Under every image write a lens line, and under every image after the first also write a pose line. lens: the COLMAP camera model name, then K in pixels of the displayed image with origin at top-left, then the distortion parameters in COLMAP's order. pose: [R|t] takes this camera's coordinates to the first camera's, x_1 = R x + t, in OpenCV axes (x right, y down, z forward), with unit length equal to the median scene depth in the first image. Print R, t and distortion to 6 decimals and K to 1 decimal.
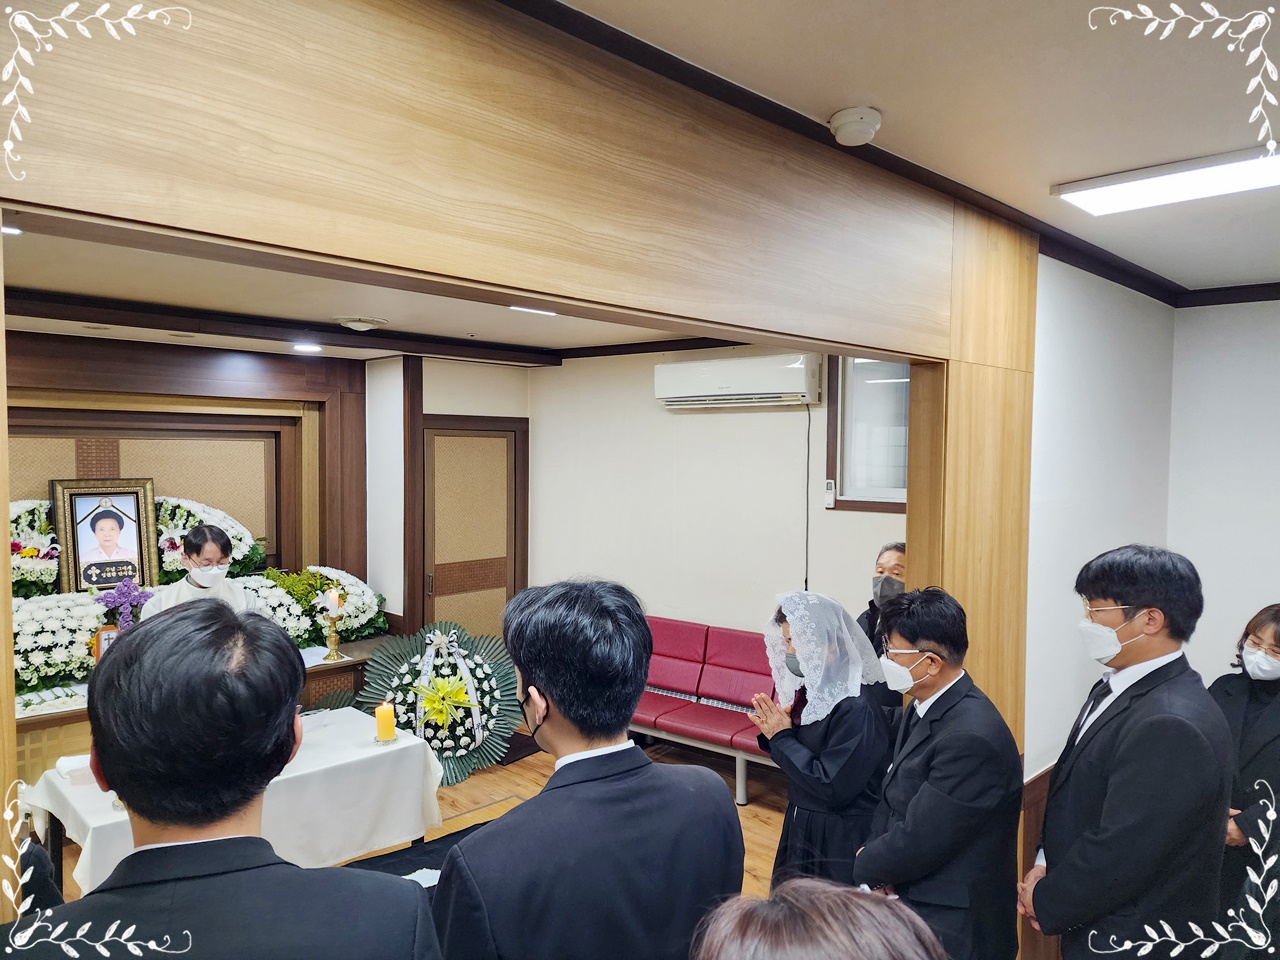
lens RADIAL K [[852.6, 0, 639.9], [0, 852.6, 495.6], [0, 0, 1]] dist [0.083996, -0.074178]
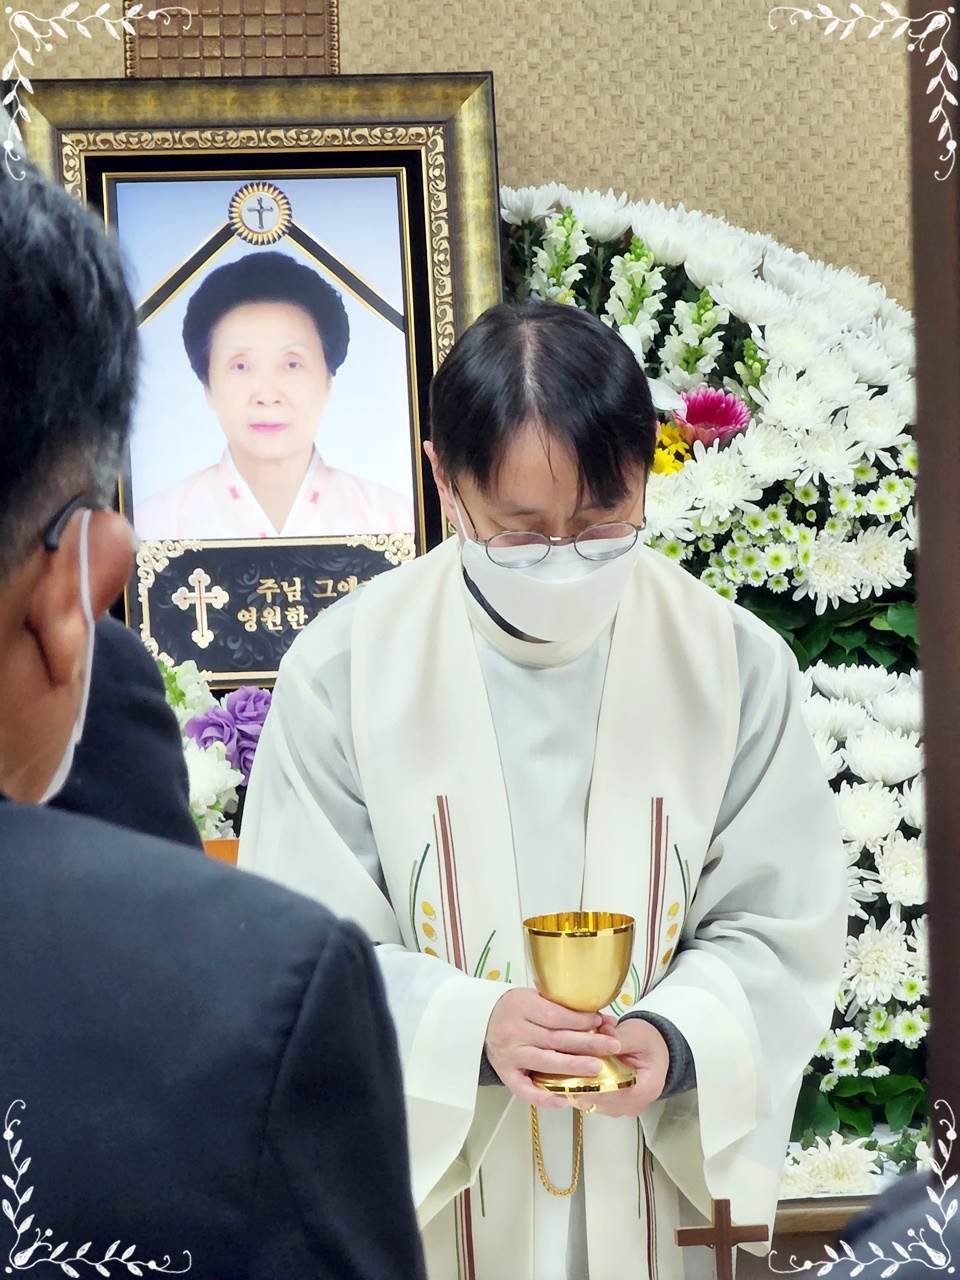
lens RADIAL K [[8638.1, 0, 479.6], [0, 8638.1, 645.0], [0, 0, 1]] dist [0.980391, 0.000000]
pose [[0.827868, -0.004816, -0.560903, 0.406728], [0.002237, 0.999984, -0.005285, 0.104663], [0.560919, 0.003121, 0.827865, -0.427063]]
